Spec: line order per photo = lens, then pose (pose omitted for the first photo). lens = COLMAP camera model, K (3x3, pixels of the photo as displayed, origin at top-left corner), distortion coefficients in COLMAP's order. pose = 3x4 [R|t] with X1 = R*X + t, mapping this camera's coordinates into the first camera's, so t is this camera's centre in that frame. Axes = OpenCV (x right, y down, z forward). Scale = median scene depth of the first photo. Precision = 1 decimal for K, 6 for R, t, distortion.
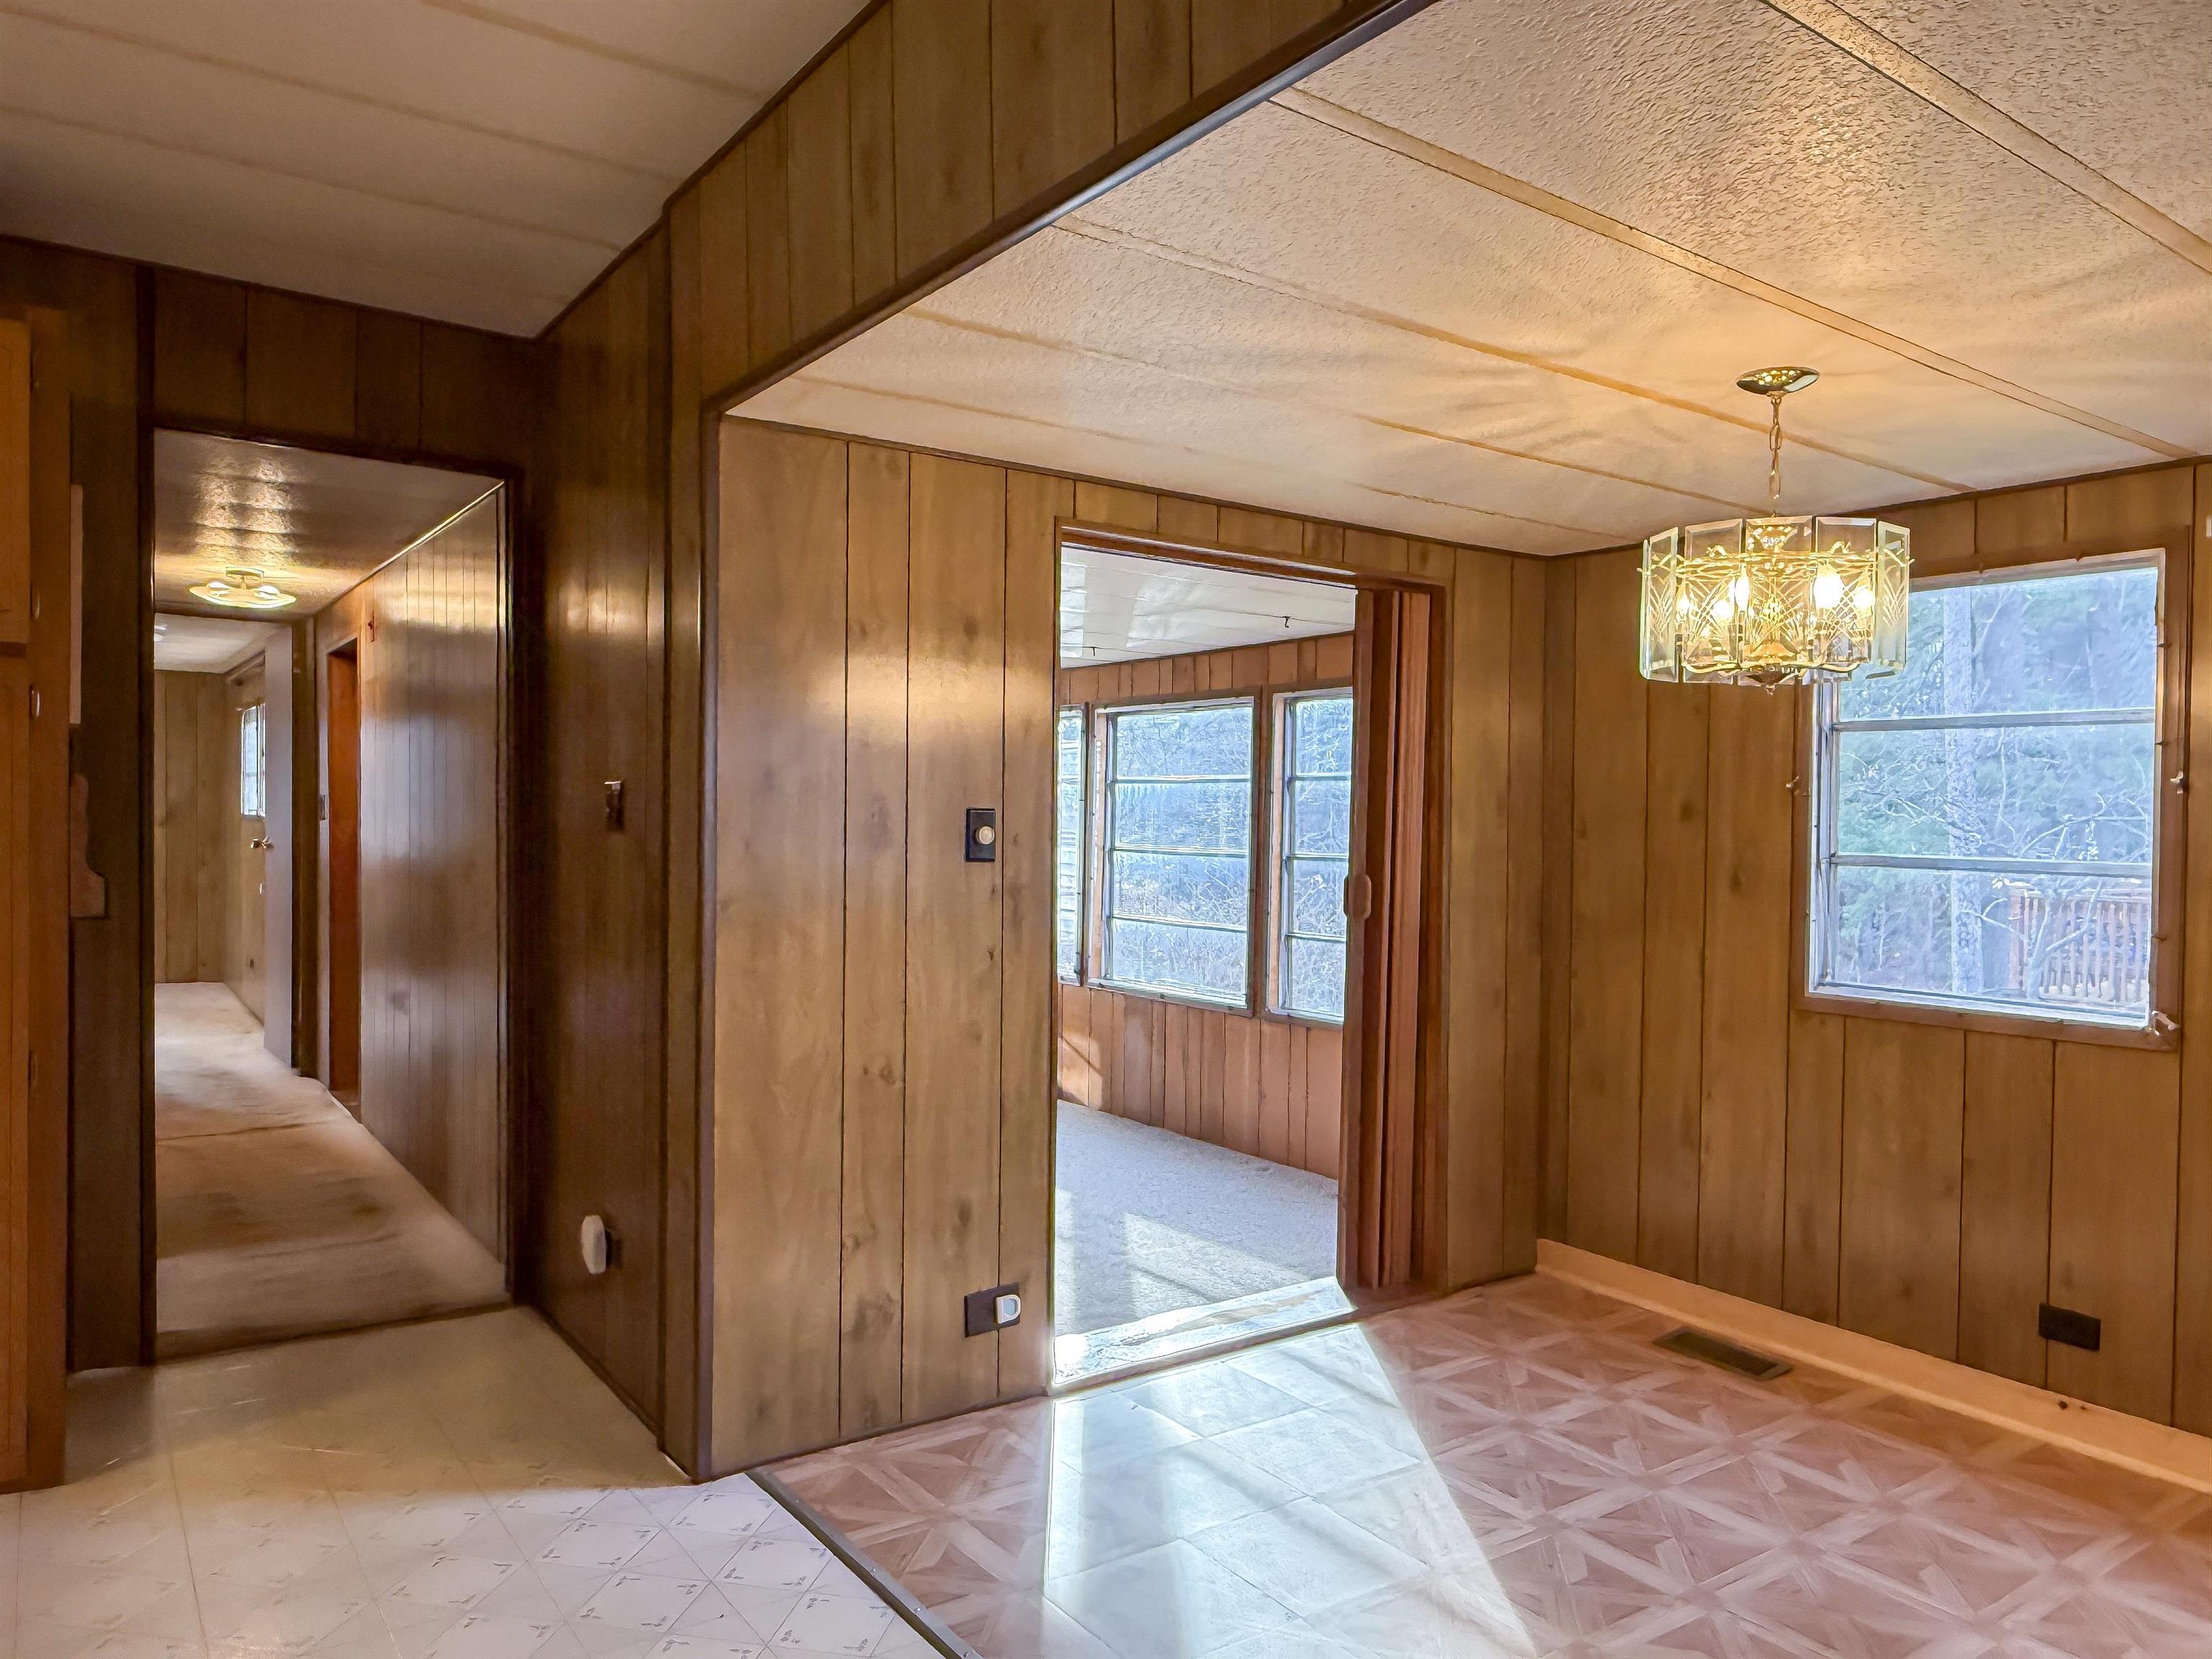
lens RADIAL K [[1546.2, 0, 1106.5], [0, 1546.2, 830.7], [0, 0, 1]] dist [0.000432, 0.001721]
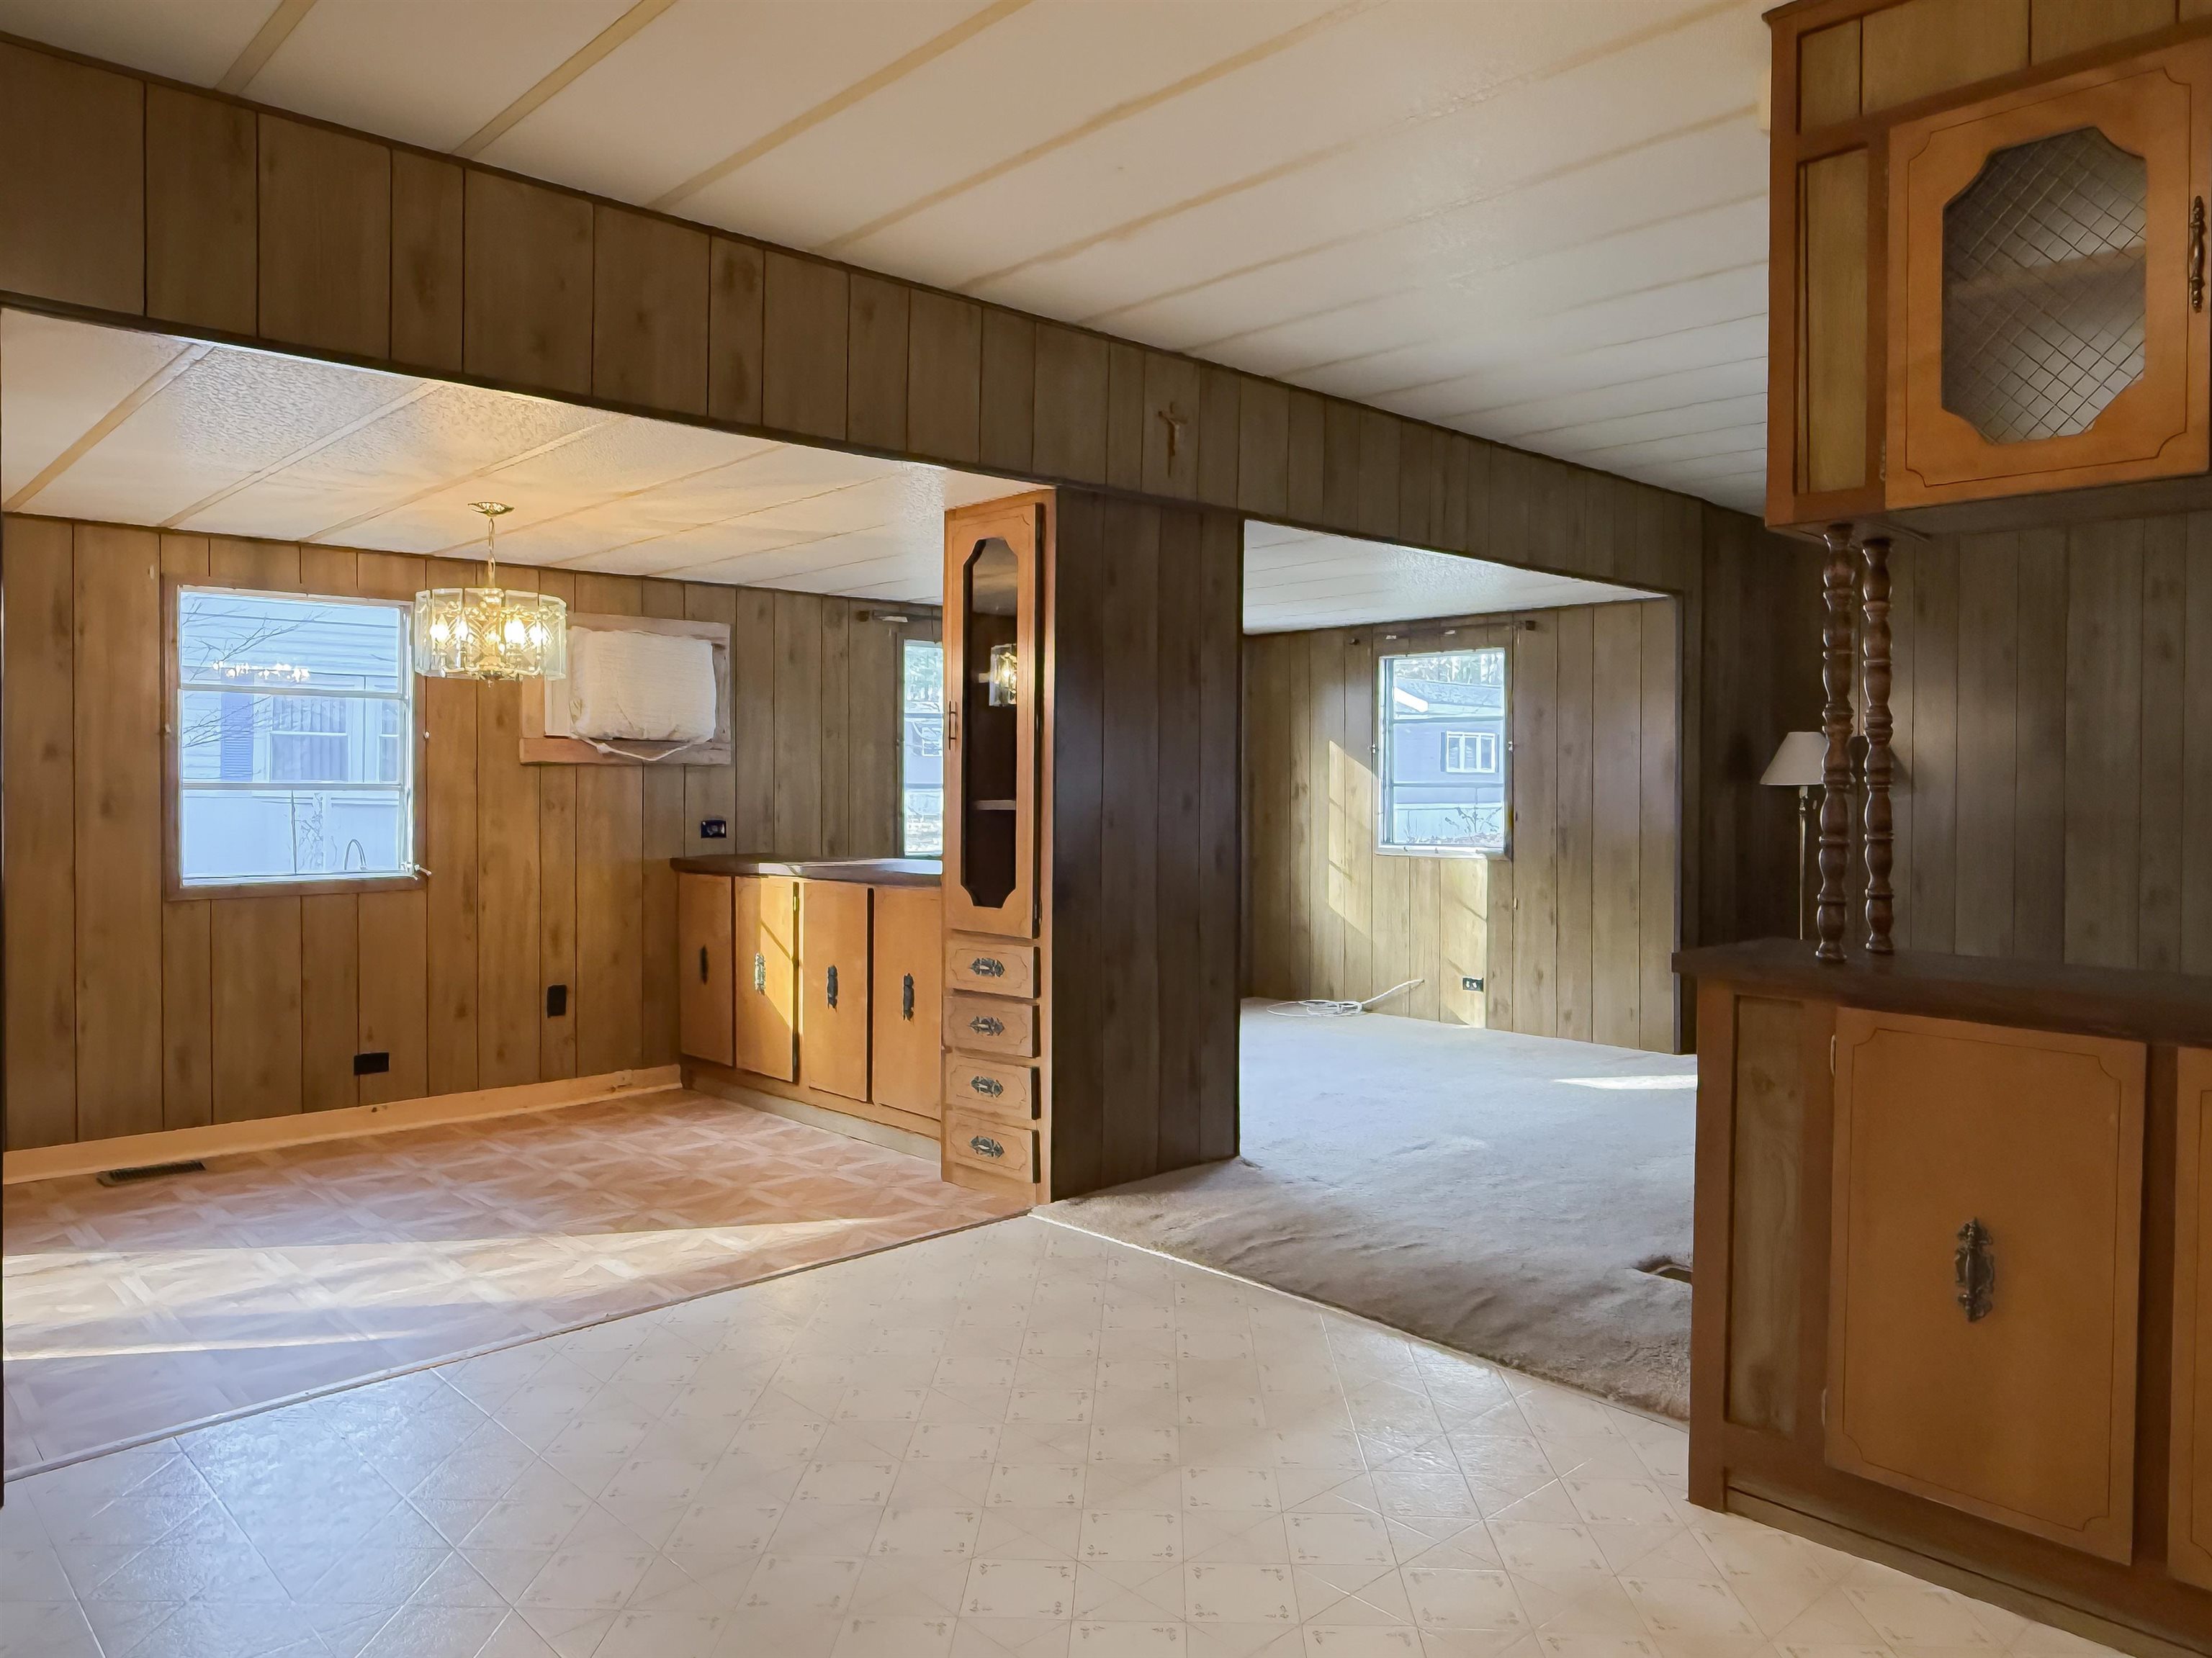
lens RADIAL K [[1546.0, 0, 1106.5], [0, 1546.0, 830.2], [0, 0, 1]] dist [0.000432, 0.001721]
pose [[-0.129789, -0.052773, 0.990136, -1.111625], [0.006779, 0.998512, 0.054108, -0.013200], [-0.991518, 0.013734, -0.129238, 0.428150]]
